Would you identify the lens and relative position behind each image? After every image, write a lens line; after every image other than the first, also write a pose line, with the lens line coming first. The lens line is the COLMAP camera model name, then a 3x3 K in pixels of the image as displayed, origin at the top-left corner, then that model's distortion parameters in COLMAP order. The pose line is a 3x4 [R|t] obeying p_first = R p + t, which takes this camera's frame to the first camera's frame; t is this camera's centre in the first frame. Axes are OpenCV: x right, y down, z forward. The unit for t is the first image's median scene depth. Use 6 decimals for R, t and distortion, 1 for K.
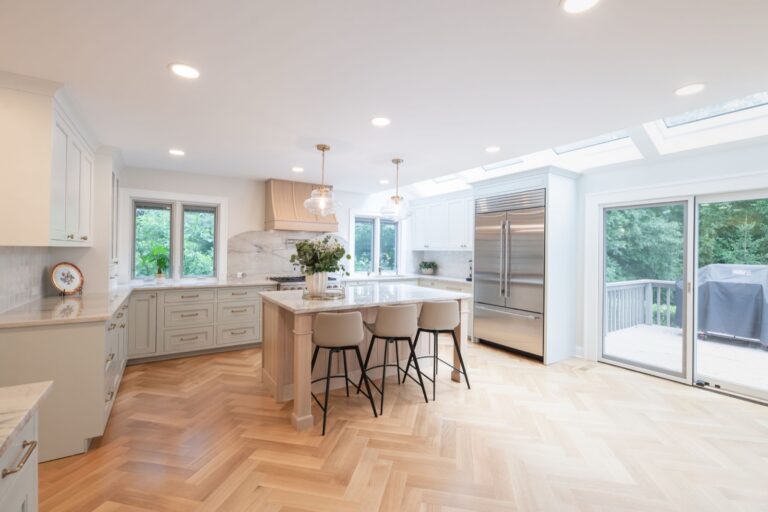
lens RADIAL K [[332.7, 0, 389.7], [0, 332.7, 251.9], [0, 0, 1]] dist [-0.016492, 0.000002]
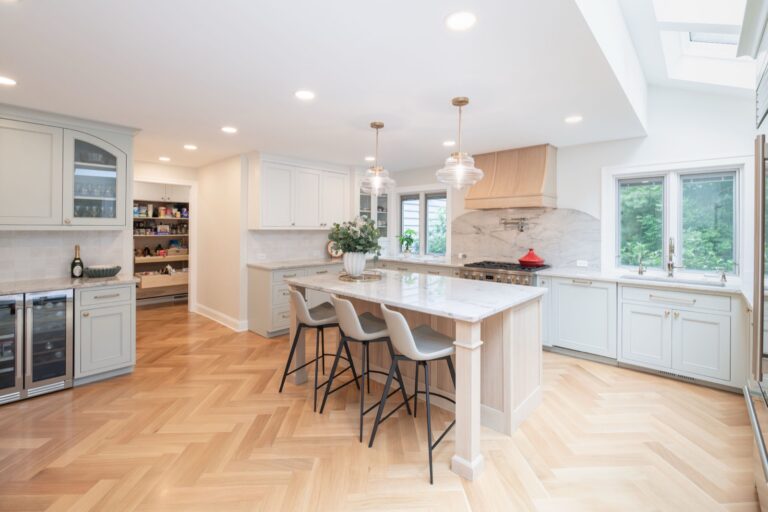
lens RADIAL K [[343.9, 0, 384.8], [0, 343.9, 227.8], [0, 0, 1]] dist [-0.001839, -0.000652]
pose [[0.232687, -0.011996, -0.972478, 0.518464], [-0.004010, 0.999904, -0.013293, -0.001506], [0.972543, 0.006993, 0.232617, 0.524187]]
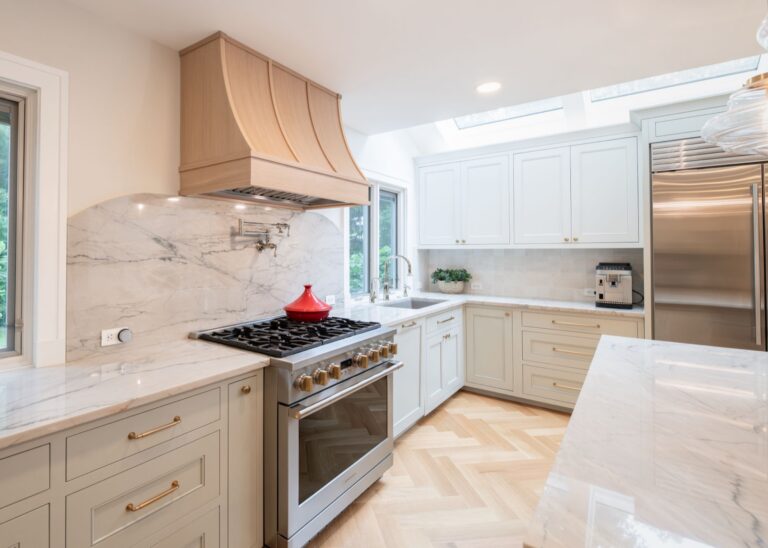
lens RADIAL K [[392.9, 0, 318.9], [0, 392.9, 244.6], [0, 0, 1]] dist [0.011394, -0.000028]
pose [[0.952779, -0.007879, 0.303563, -0.377770], [0.012384, 0.999840, -0.012918, -0.007348], [-0.303413, 0.016067, 0.952724, 0.597978]]
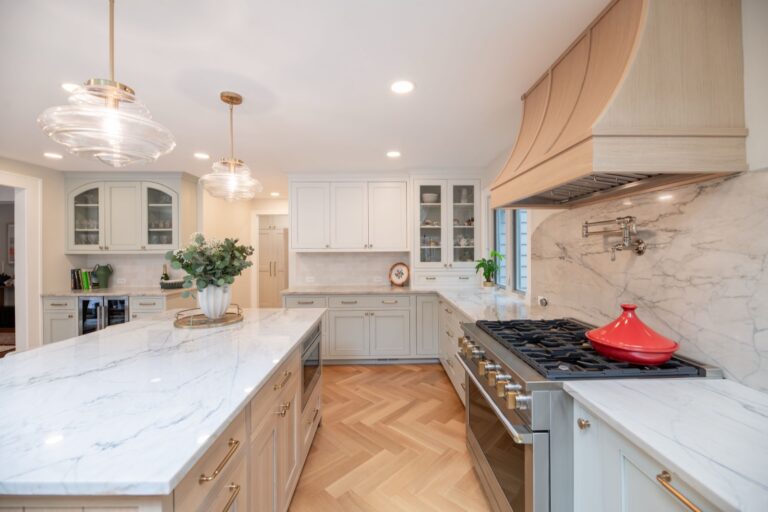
lens RADIAL K [[308.8, 0, 383.4], [0, 308.8, 251.0], [0, 0, 1]] dist [-0.002401, -0.000652]
pose [[-0.546147, -0.006478, -0.837664, 0.097261], [-0.002341, 0.999978, -0.006207, -0.006394], [0.837686, -0.001429, -0.546150, 1.052845]]
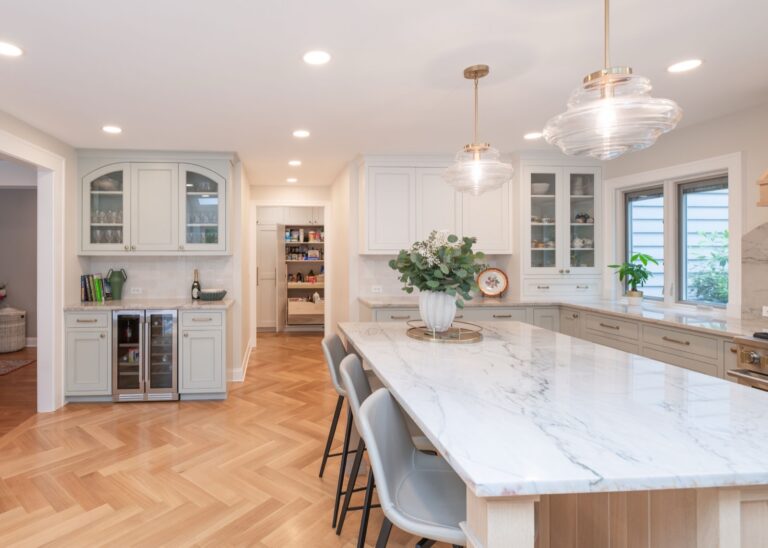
lens RADIAL K [[411.0, 0, 299.3], [0, 411.0, 251.8], [0, 0, 1]] dist [0.001462, -0.001001]
pose [[-0.508108, -0.012802, -0.861198, 0.361512], [-0.006381, 0.999918, -0.011099, -0.002733], [0.861269, -0.000145, -0.508148, 0.727097]]
